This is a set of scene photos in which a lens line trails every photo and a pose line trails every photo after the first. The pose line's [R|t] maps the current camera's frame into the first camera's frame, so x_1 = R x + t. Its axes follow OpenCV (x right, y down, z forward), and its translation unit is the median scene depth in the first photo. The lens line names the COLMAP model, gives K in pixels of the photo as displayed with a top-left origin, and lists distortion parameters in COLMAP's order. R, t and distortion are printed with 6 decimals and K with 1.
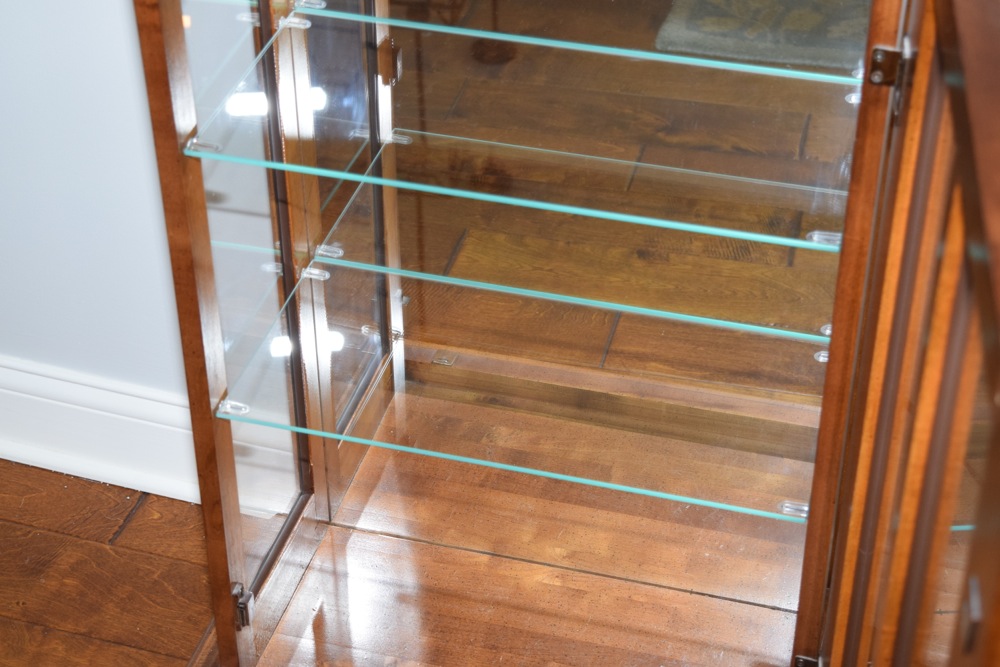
lens RADIAL K [[1925.2, 0, 503.6], [0, 1925.2, 328.3], [0, 0, 1]] dist [0.047707, 0.000000]
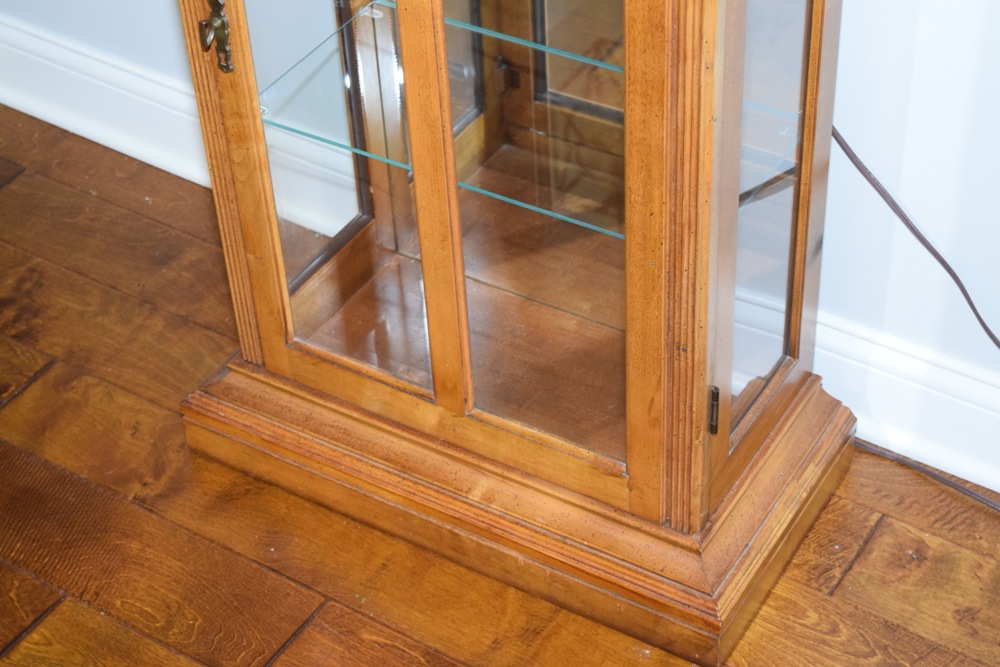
lens RADIAL K [[1925.2, 0, 502.1], [0, 1925.2, 332.9], [0, 0, 1]] dist [0.047707, 0.000000]
pose [[0.960128, 0.148203, -0.237046, 0.243701], [-0.134192, 0.988167, 0.074281, 0.056595], [0.245250, -0.039509, 0.968654, -0.074156]]
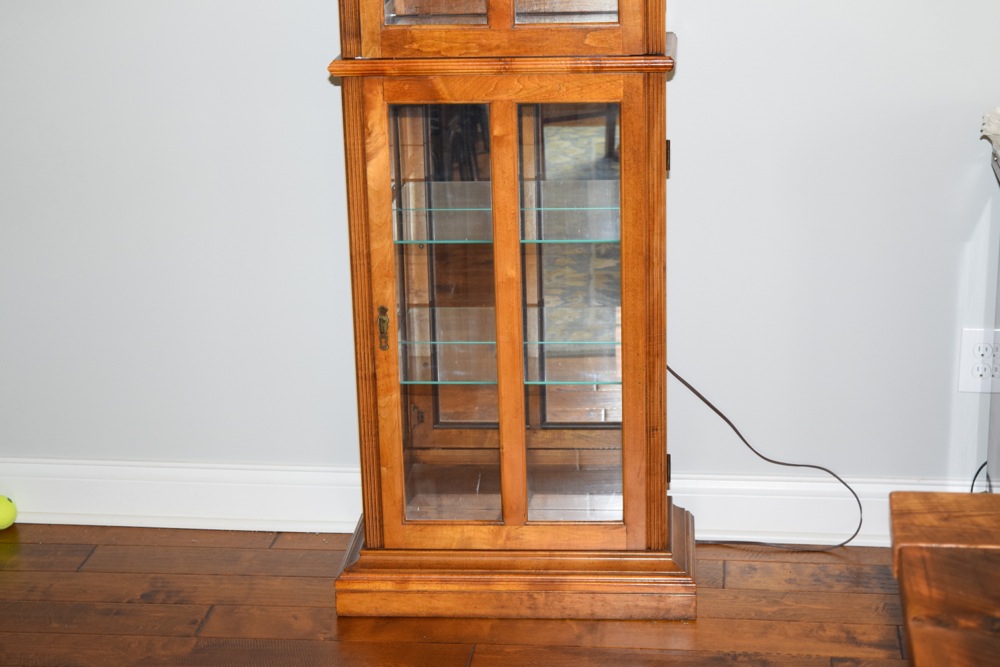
lens RADIAL K [[2088.8, 0, 505.4], [0, 2088.8, 337.6], [0, 0, 1]] dist [0.098525, 0.000000]
pose [[0.981479, -0.070940, 0.177952, -0.340003], [0.129727, 0.929631, -0.344902, 0.667377], [-0.140962, 0.361599, 0.921616, -0.956236]]
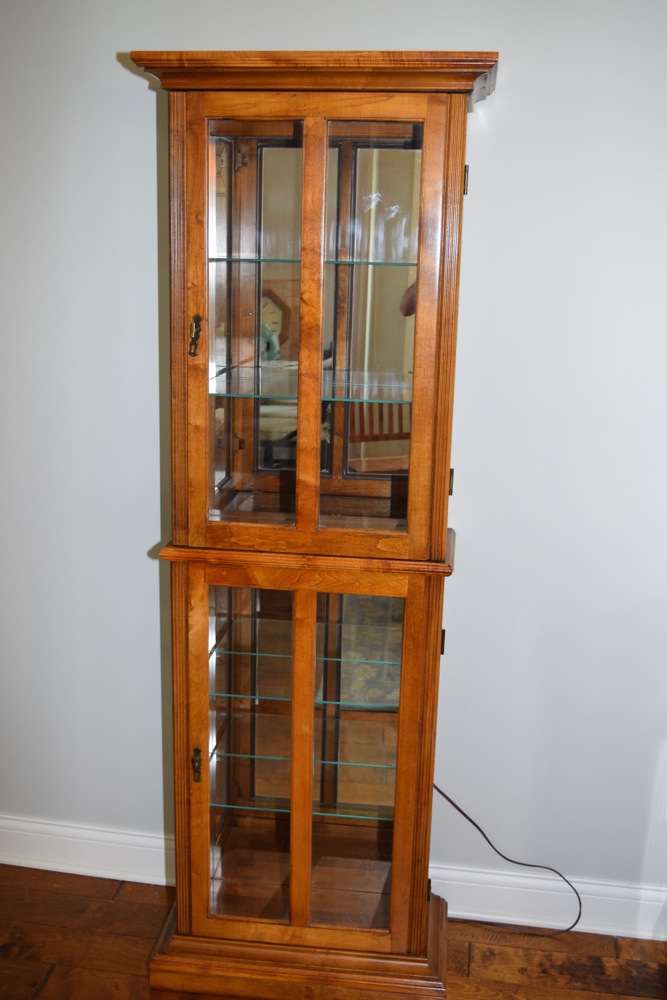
lens RADIAL K [[1104.8, 0, 338.1], [0, 1104.8, 507.6], [0, 0, 1]] dist [-0.056963, 0.000000]
pose [[0.986530, -0.005768, 0.163480, -0.157326], [0.069689, 0.918971, -0.388119, 0.218059], [-0.147994, 0.394284, 0.906994, -0.424085]]
